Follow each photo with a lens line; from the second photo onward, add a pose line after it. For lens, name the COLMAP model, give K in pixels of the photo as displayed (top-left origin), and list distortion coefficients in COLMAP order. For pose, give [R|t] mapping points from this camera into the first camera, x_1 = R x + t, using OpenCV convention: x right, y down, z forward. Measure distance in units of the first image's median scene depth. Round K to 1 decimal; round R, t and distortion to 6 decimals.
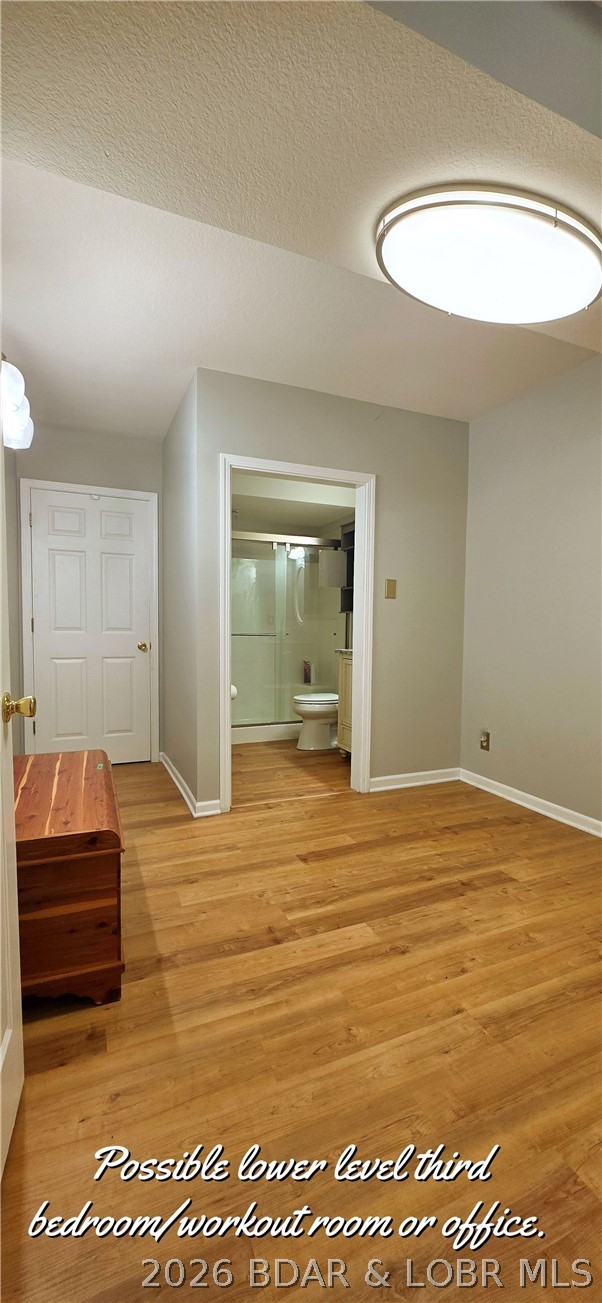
lens RADIAL K [[520.4, 0, 310.5], [0, 520.4, 658.2], [0, 0, 1]] dist [-0.003680, -0.000183]
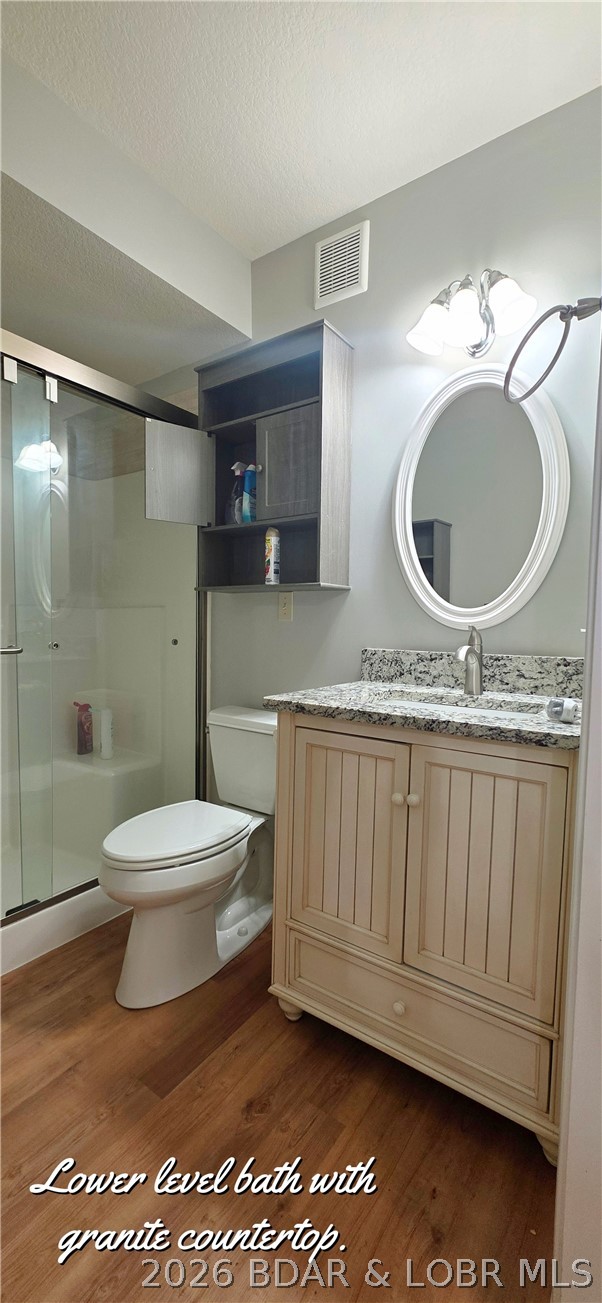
lens RADIAL K [[520.4, 0, 310.5], [0, 520.4, 658.2], [0, 0, 1]] dist [-0.003680, -0.000183]
pose [[0.850708, -0.032542, 0.524630, -0.078558], [0.028196, 0.999470, 0.016275, -0.037154], [-0.524881, 0.000948, 0.851175, 0.592338]]
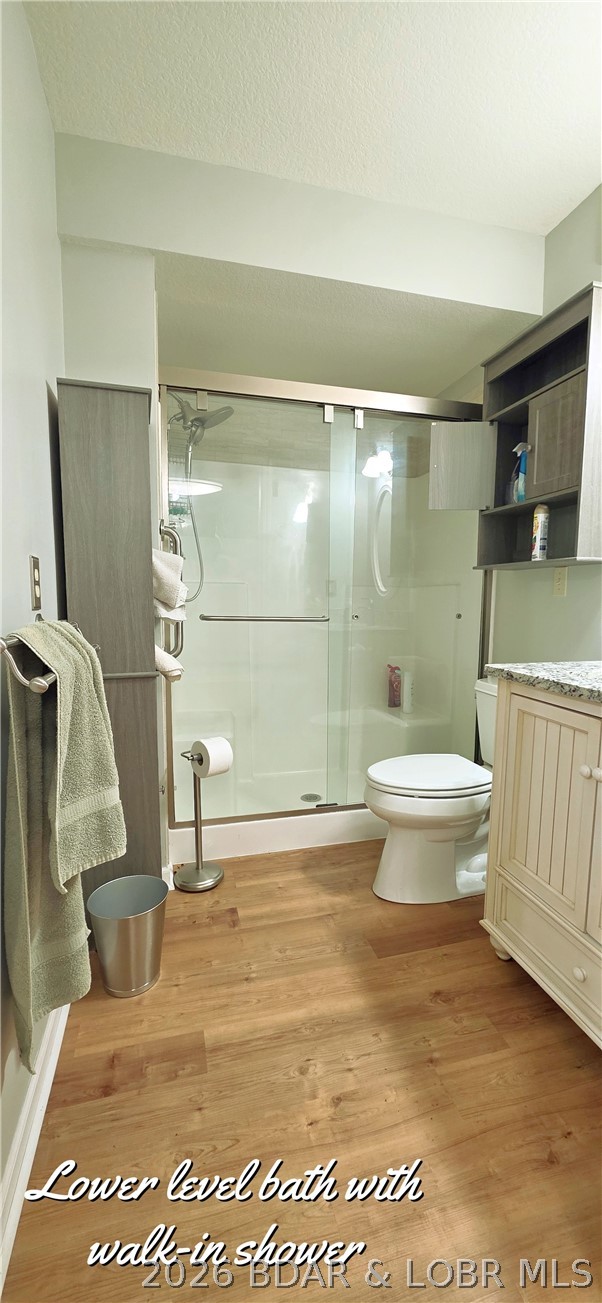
lens RADIAL K [[520.4, 0, 310.5], [0, 520.4, 658.2], [0, 0, 1]] dist [-0.003680, -0.000183]
pose [[0.989409, 0.014429, -0.144435, -0.016950], [-0.007088, 0.998662, 0.051217, -0.031773], [0.144980, -0.049650, 0.988188, 0.522273]]
